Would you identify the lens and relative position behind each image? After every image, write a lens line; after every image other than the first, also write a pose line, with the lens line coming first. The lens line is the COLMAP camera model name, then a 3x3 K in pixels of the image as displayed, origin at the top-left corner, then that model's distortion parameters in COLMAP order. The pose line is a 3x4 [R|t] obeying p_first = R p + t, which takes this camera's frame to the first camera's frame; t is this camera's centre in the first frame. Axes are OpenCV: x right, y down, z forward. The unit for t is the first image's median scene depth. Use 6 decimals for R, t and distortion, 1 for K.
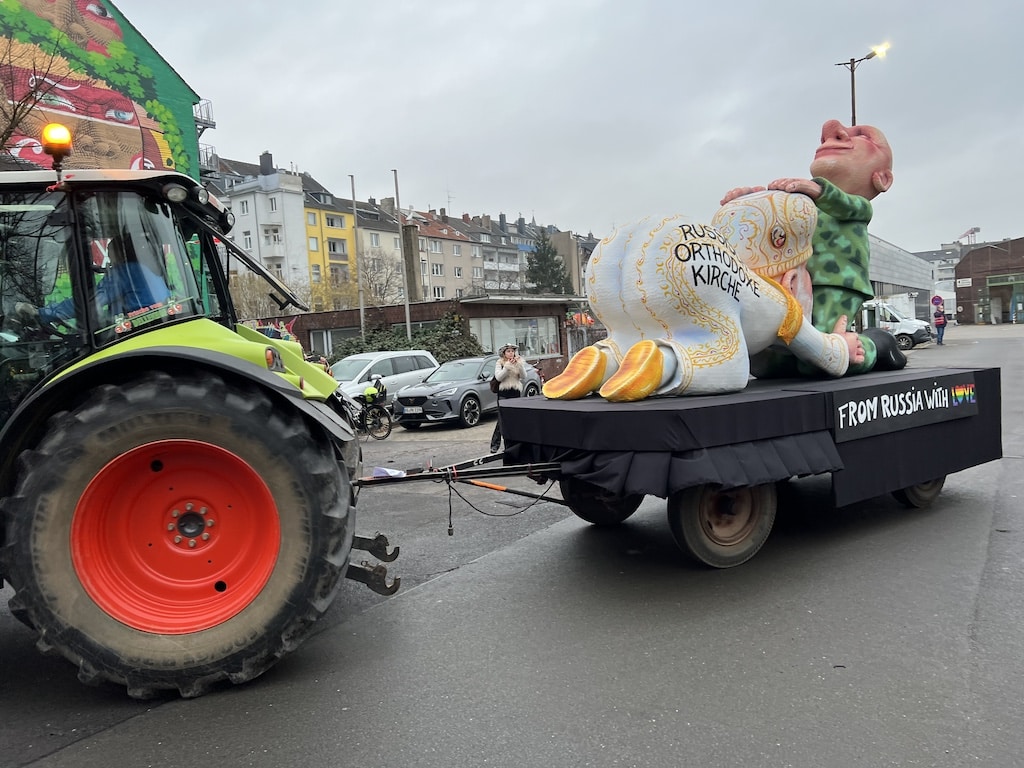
lens RADIAL K [[768.2, 0, 509.7], [0, 768.2, 381.3], [0, 0, 1]] dist [0.063660, -0.065273]
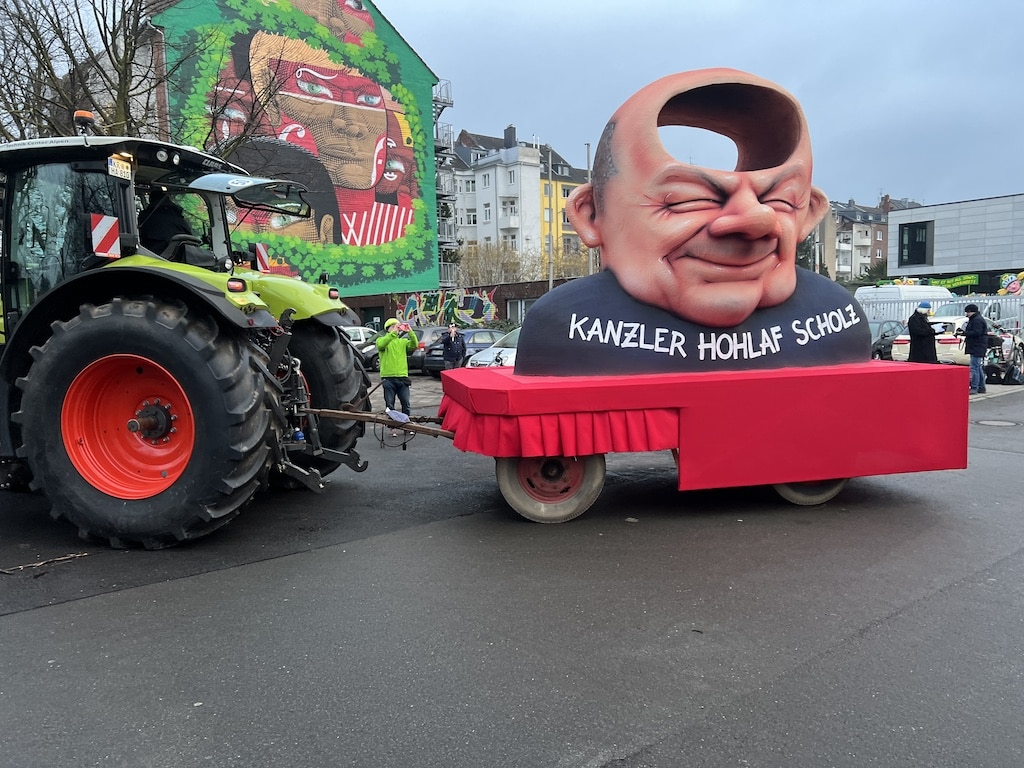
lens RADIAL K [[768.2, 0, 507.7], [0, 768.2, 388.4], [0, 0, 1]] dist [0.063660, -0.065273]
pose [[0.950706, 0.066611, -0.302855, 0.048684], [-0.052238, 0.997101, 0.055323, -0.001526], [0.305662, -0.036775, 0.951430, -0.008760]]
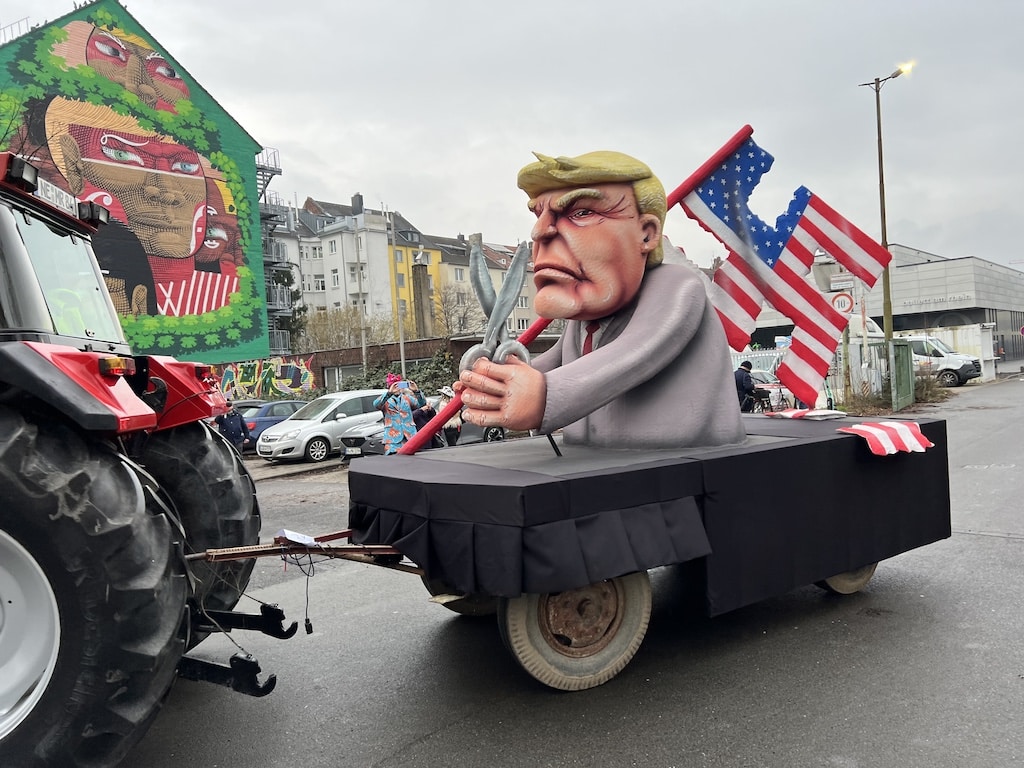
lens RADIAL K [[768.2, 0, 508.6], [0, 768.2, 382.3], [0, 0, 1]] dist [0.063660, -0.065273]
pose [[0.989443, 0.000423, -0.144925, 0.092073], [-0.005864, 0.999294, -0.037120, -0.006592], [0.144806, 0.037578, 0.988746, 0.013309]]
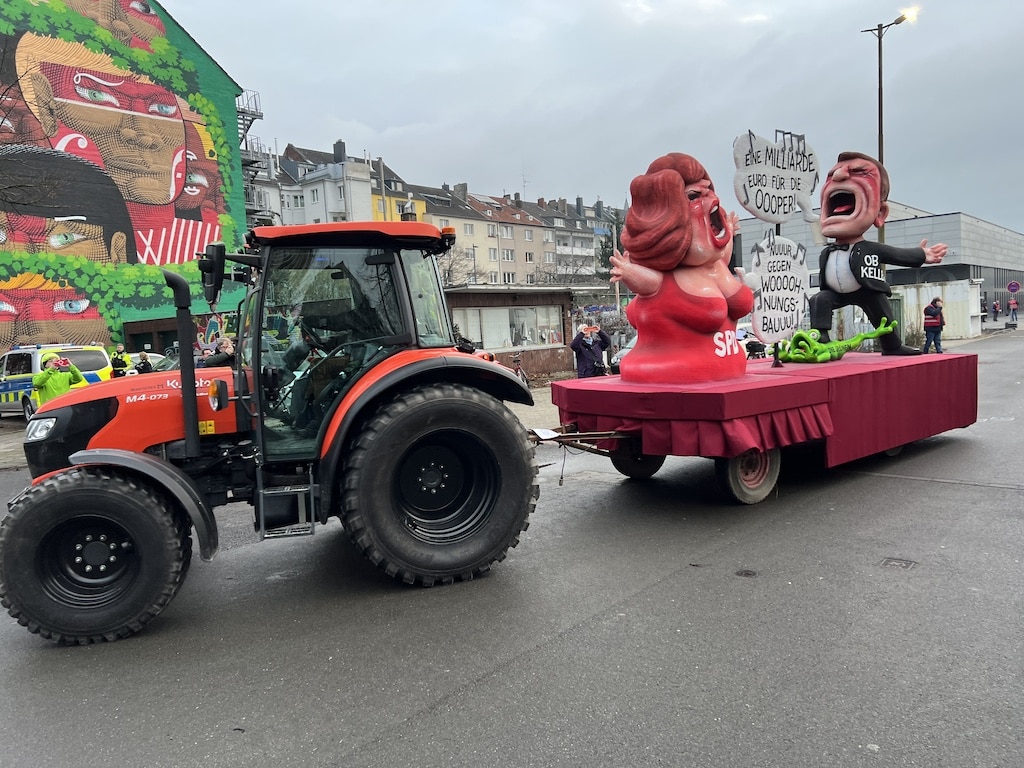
lens RADIAL K [[768.2, 0, 508.5], [0, 768.2, 386.6], [0, 0, 1]] dist [0.063660, -0.065273]
pose [[0.992347, 0.014916, -0.122575, 0.084453], [-0.011649, 0.999559, 0.027325, -0.005360], [0.122929, -0.025688, 0.992083, 0.017100]]
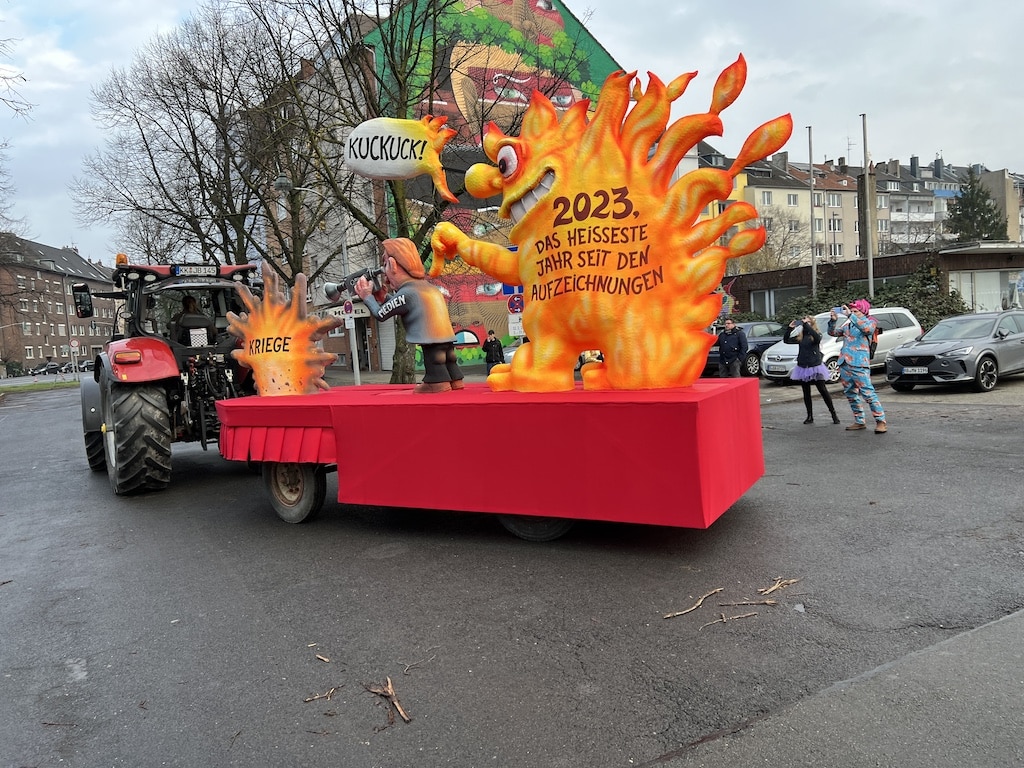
lens RADIAL K [[768.2, 0, 509.8], [0, 768.2, 384.6], [0, 0, 1]] dist [0.063660, -0.065273]
pose [[0.894697, 0.032224, -0.445510, -0.060582], [-0.010785, 0.998662, 0.050575, 0.005321], [0.446543, -0.040445, 0.893848, -0.024354]]
